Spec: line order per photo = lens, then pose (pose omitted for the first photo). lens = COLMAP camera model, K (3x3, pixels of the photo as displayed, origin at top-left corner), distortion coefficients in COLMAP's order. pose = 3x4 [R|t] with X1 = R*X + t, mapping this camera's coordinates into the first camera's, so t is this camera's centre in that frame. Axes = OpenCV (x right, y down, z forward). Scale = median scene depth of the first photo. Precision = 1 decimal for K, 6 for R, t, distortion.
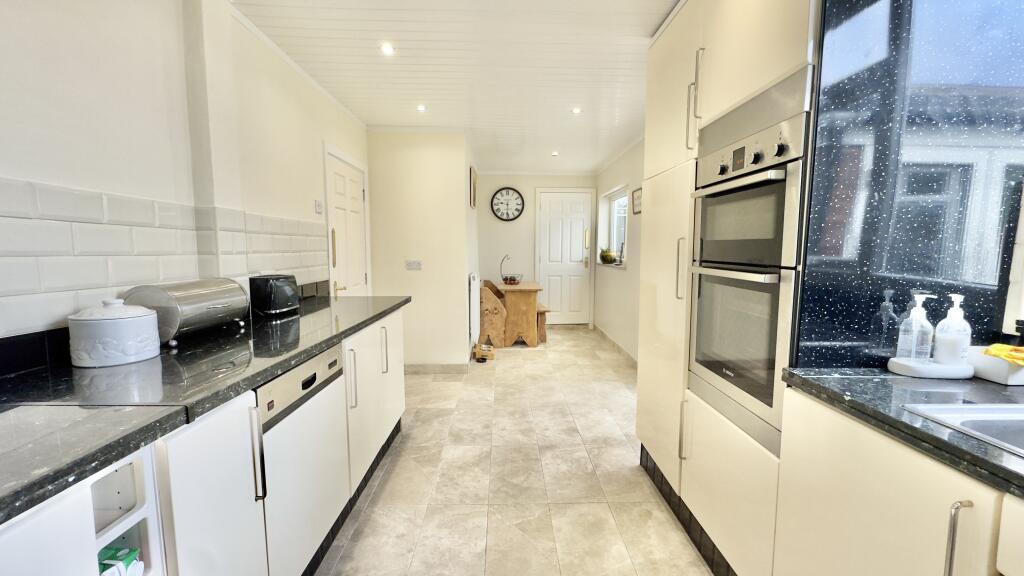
lens RADIAL K [[409.2, 0, 512.0], [0, 409.2, 288.0], [0, 0, 1]] dist [-0.000474, 0.000035]
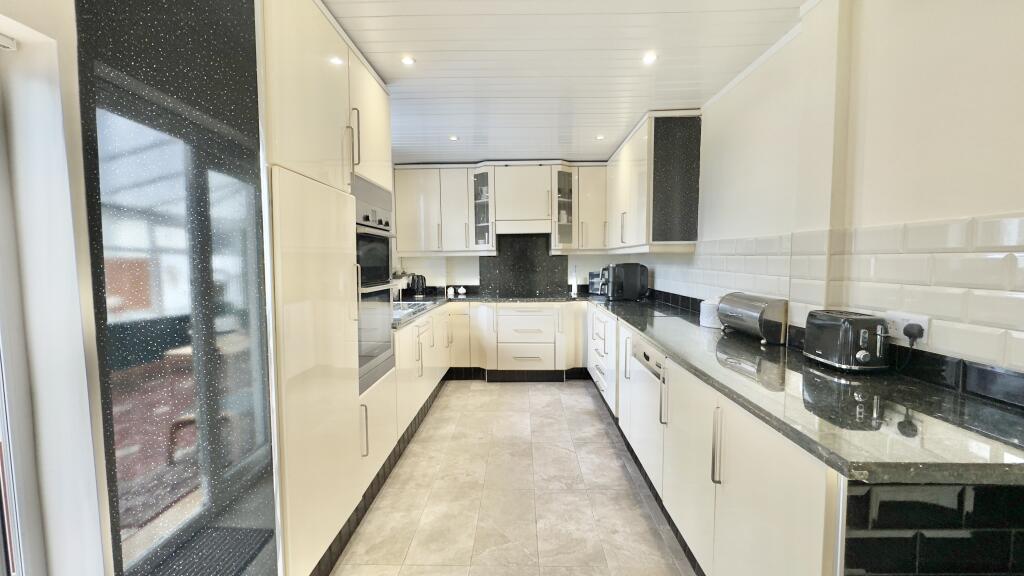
lens RADIAL K [[409.2, 0, 512.0], [0, 409.2, 288.0], [0, 0, 1]] dist [-0.000474, 0.000035]
pose [[-0.998831, 0.006235, 0.047945, -0.051153], [0.014440, 0.984860, 0.172751, -0.231444], [-0.046142, 0.173241, -0.983798, 1.937822]]
